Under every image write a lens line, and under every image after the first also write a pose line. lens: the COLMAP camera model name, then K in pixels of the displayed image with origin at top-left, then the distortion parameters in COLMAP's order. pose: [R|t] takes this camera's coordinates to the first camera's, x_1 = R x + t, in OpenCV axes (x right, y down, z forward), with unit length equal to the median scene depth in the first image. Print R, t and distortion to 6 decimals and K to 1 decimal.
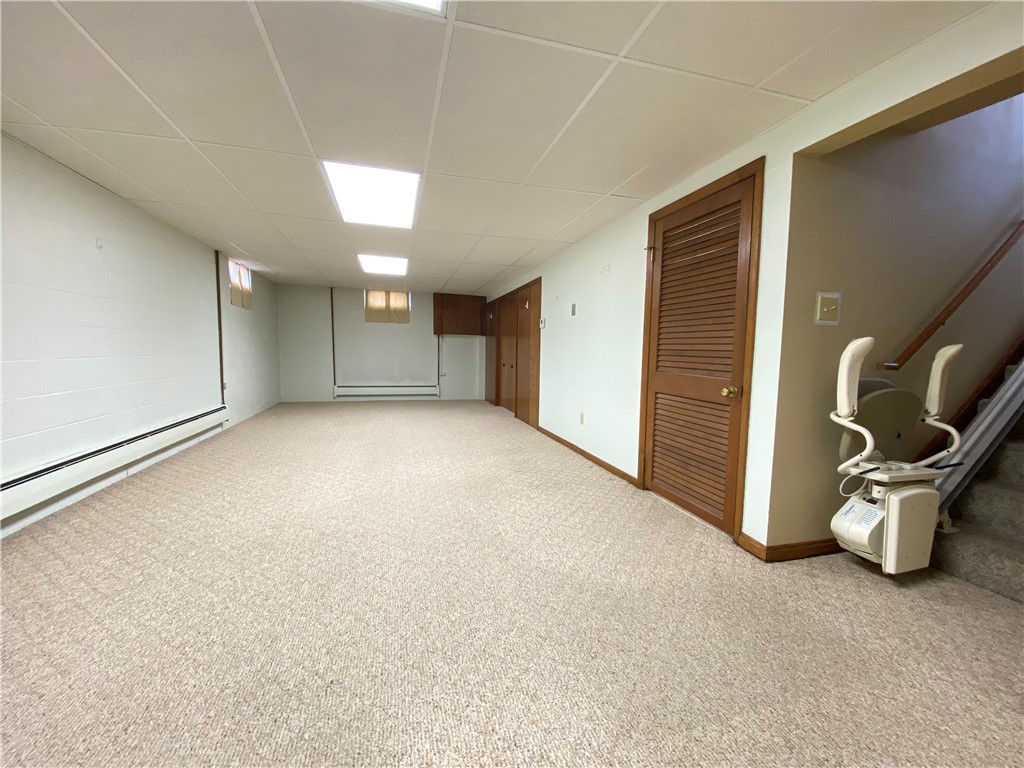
lens RADIAL K [[414.2, 0, 516.3], [0, 414.2, 383.6], [0, 0, 1]] dist [0.026905, -0.023706]
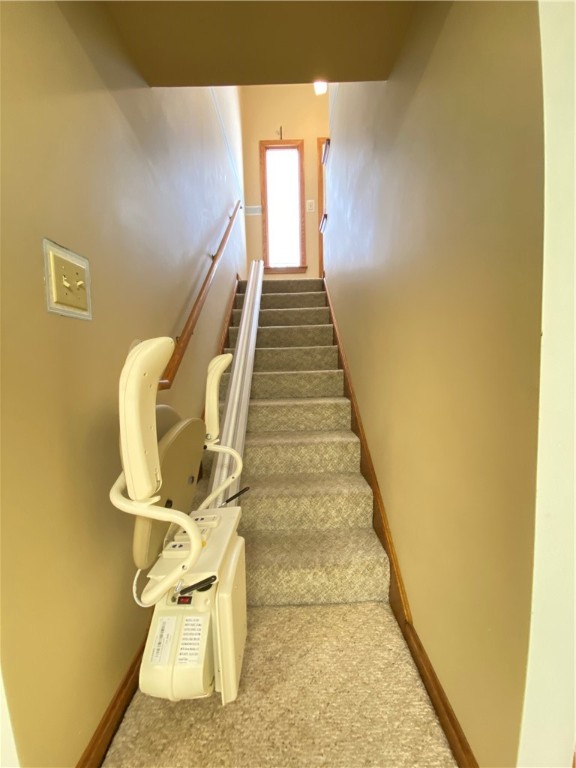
lens RADIAL K [[310.6, 0, 289.6], [0, 310.6, 385.6], [0, 0, 1]] dist [0.026905, -0.023706]
pose [[0.281389, -0.087256, 0.955618, 0.470409], [0.108484, 0.992366, 0.058667, -0.052043], [-0.953442, 0.087161, 0.288707, 0.680783]]
